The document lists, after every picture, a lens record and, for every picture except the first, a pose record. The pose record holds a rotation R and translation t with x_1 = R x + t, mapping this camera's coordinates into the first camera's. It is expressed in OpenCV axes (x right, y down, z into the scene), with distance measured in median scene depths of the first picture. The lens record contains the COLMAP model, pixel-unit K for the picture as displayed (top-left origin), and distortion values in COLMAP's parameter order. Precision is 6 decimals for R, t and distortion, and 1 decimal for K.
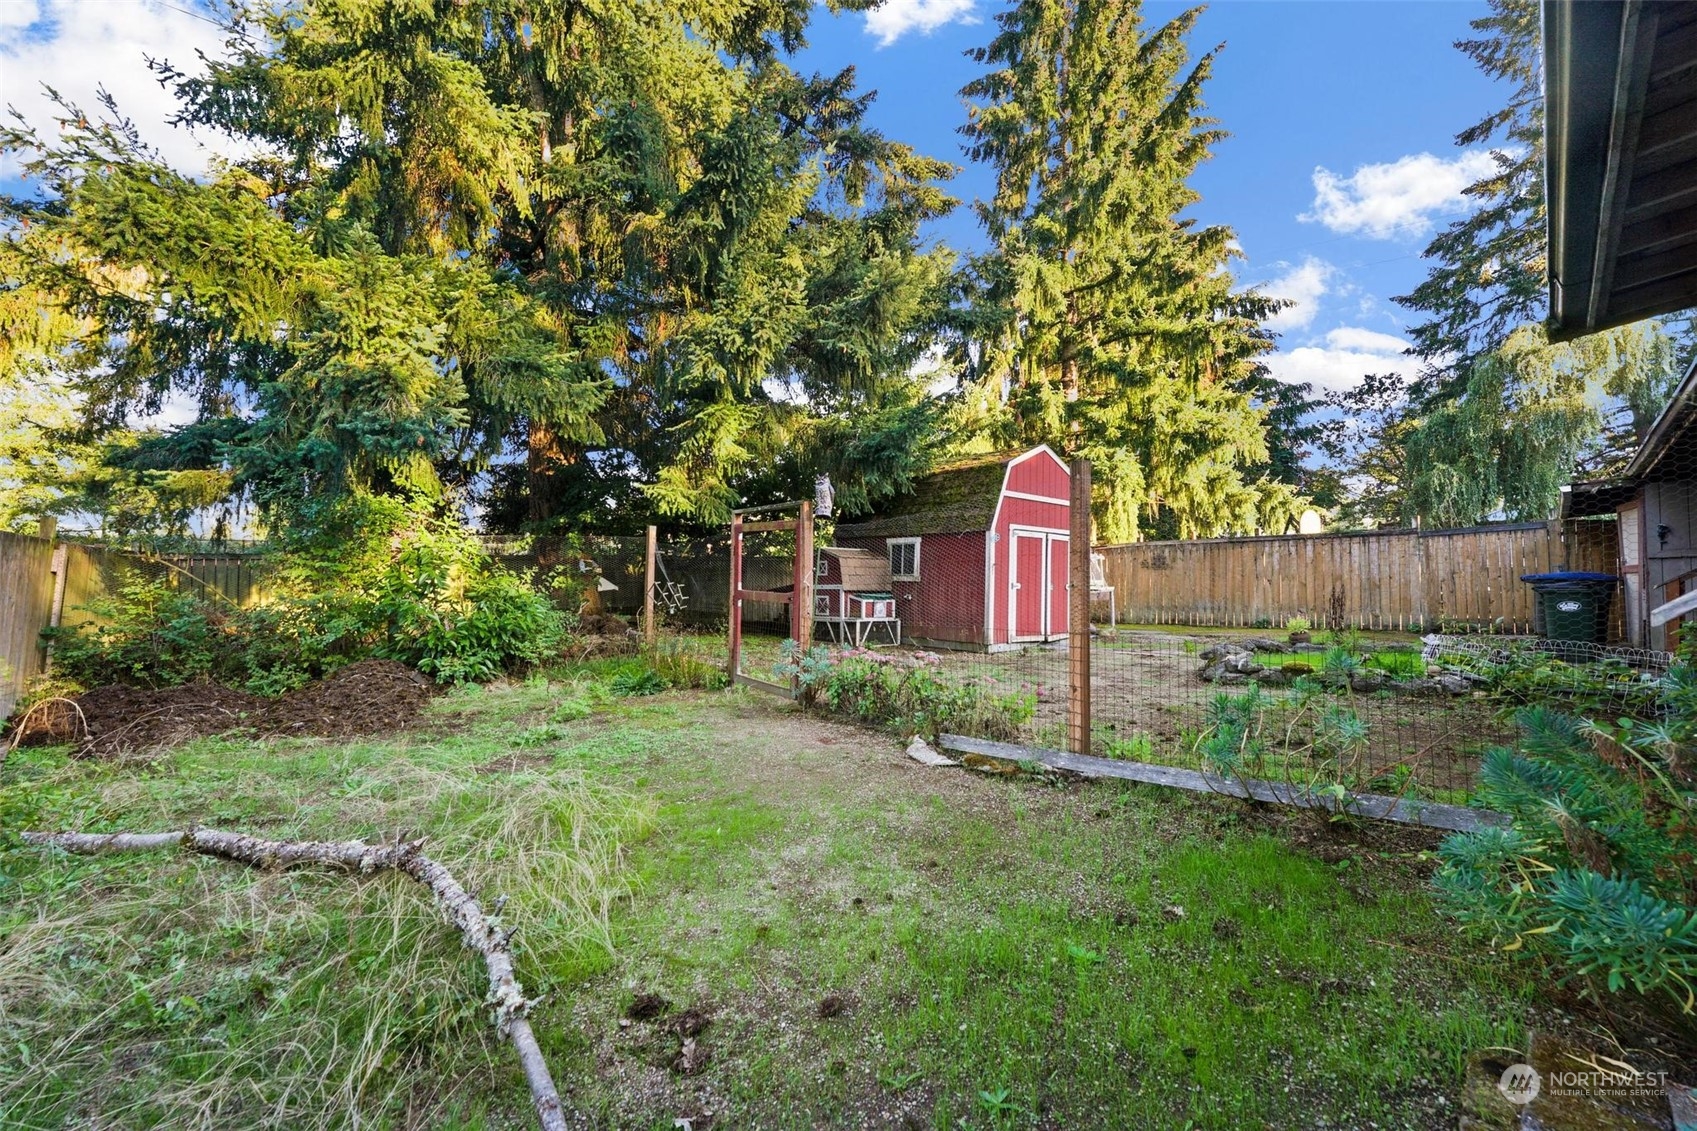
lens RADIAL K [[693.8, 0, 851.6], [0, 693.8, 564.1], [0, 0, 1]] dist [0.000347, 0.000471]
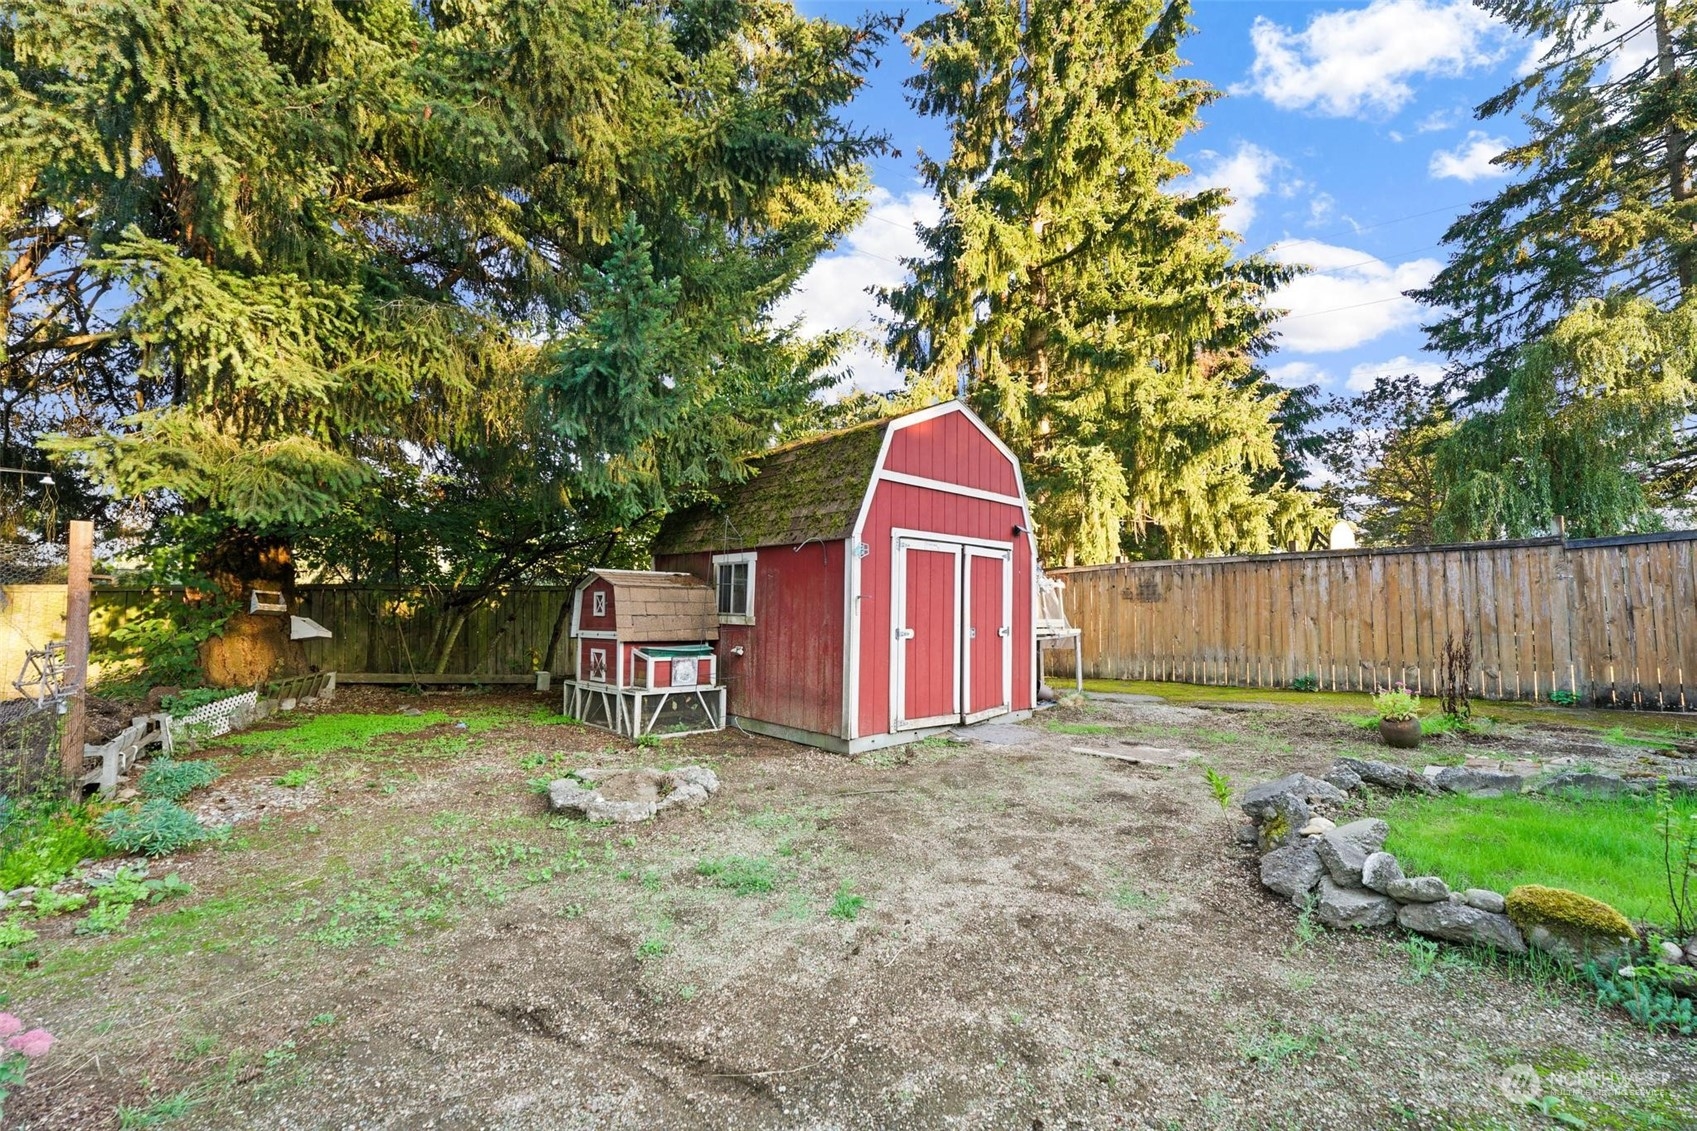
lens RADIAL K [[693.8, 0, 846.1], [0, 693.8, 573.3], [0, 0, 1]] dist [0.000347, 0.000471]
pose [[0.999973, -0.002511, 0.006945, 0.088320], [0.002701, 0.999618, -0.027506, -0.001652], [-0.006873, 0.027524, 0.999598, 0.198137]]
